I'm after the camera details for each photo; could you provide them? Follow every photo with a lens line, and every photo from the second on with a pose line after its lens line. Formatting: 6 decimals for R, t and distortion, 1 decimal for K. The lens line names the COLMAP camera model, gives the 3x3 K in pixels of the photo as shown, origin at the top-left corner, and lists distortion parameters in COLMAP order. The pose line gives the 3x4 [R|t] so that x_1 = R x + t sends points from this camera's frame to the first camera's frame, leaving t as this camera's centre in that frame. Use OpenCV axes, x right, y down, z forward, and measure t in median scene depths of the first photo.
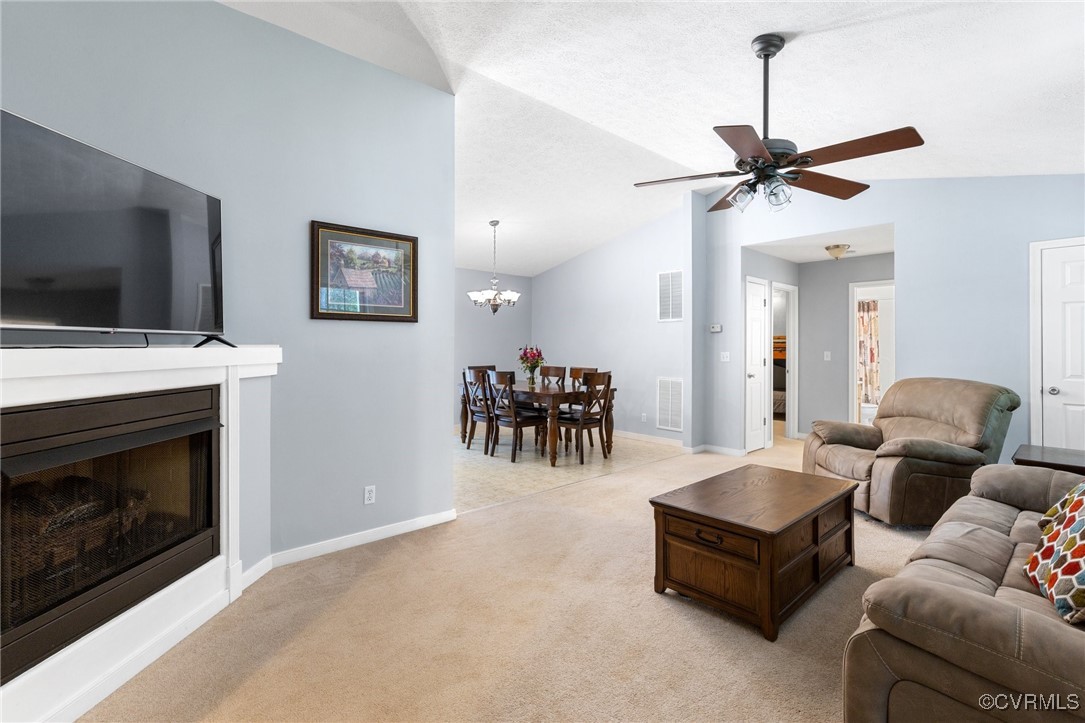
lens RADIAL K [[477.2, 0, 537.3], [0, 477.2, 351.2], [0, 0, 1]] dist [0.002623, 0.000201]
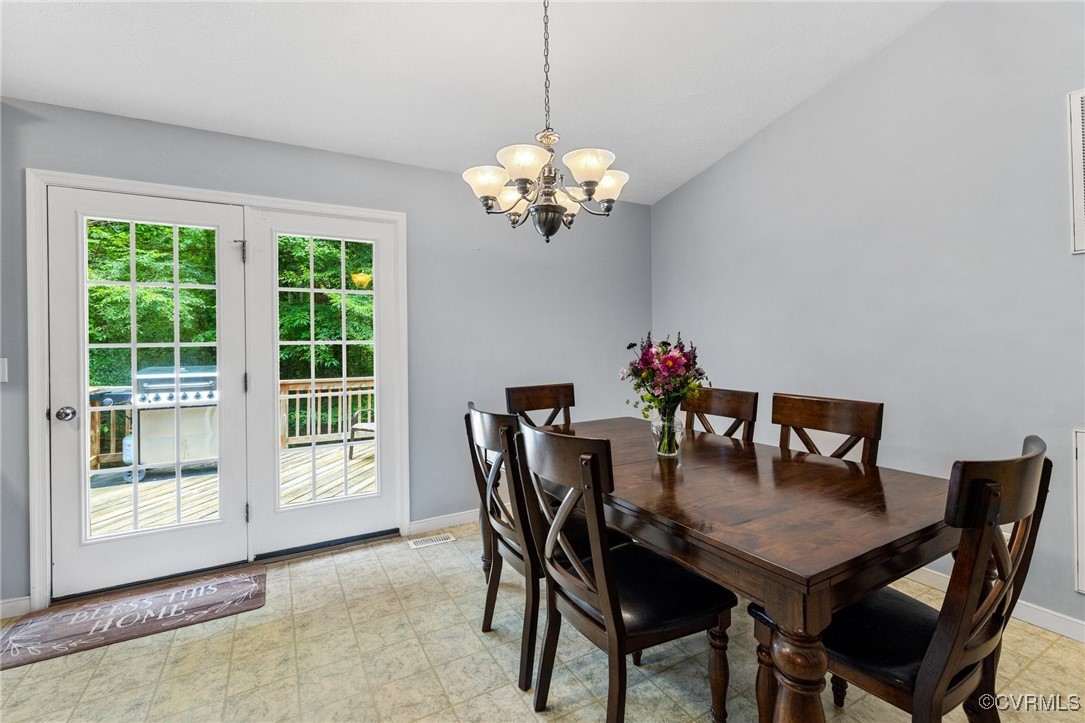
lens RADIAL K [[477.2, 0, 543.0], [0, 477.2, 351.2], [0, 0, 1]] dist [0.002623, 0.000201]
pose [[0.977577, -0.011624, -0.210258, -0.027176], [0.014935, 0.999788, 0.014166, -0.006770], [0.210049, -0.016989, 0.977543, 0.700330]]
